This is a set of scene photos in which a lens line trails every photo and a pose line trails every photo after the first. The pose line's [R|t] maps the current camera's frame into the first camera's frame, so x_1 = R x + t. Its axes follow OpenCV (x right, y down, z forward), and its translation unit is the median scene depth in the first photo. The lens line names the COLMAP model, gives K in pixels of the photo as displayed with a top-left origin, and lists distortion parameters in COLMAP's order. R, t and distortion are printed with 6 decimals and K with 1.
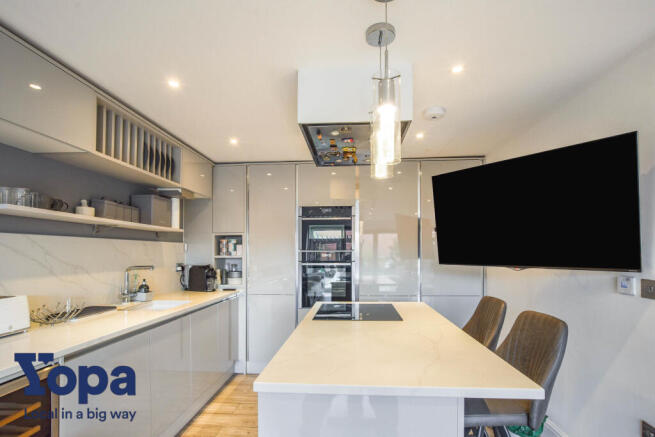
lens RADIAL K [[328.4, 0, 327.9], [0, 328.4, 251.7], [0, 0, 1]] dist [-0.000315, 0.000097]
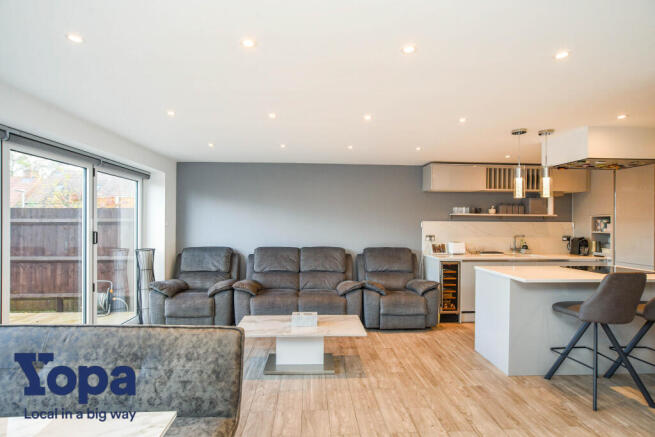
lens RADIAL K [[333.5, 0, 324.8], [0, 333.5, 226.5], [0, 0, 1]] dist [-0.001270, 0.000419]
pose [[0.121160, 0.008481, -0.992597, 0.961770], [-0.001325, 0.999964, 0.008382, -0.019333], [0.992632, 0.000299, 0.121167, -0.323710]]
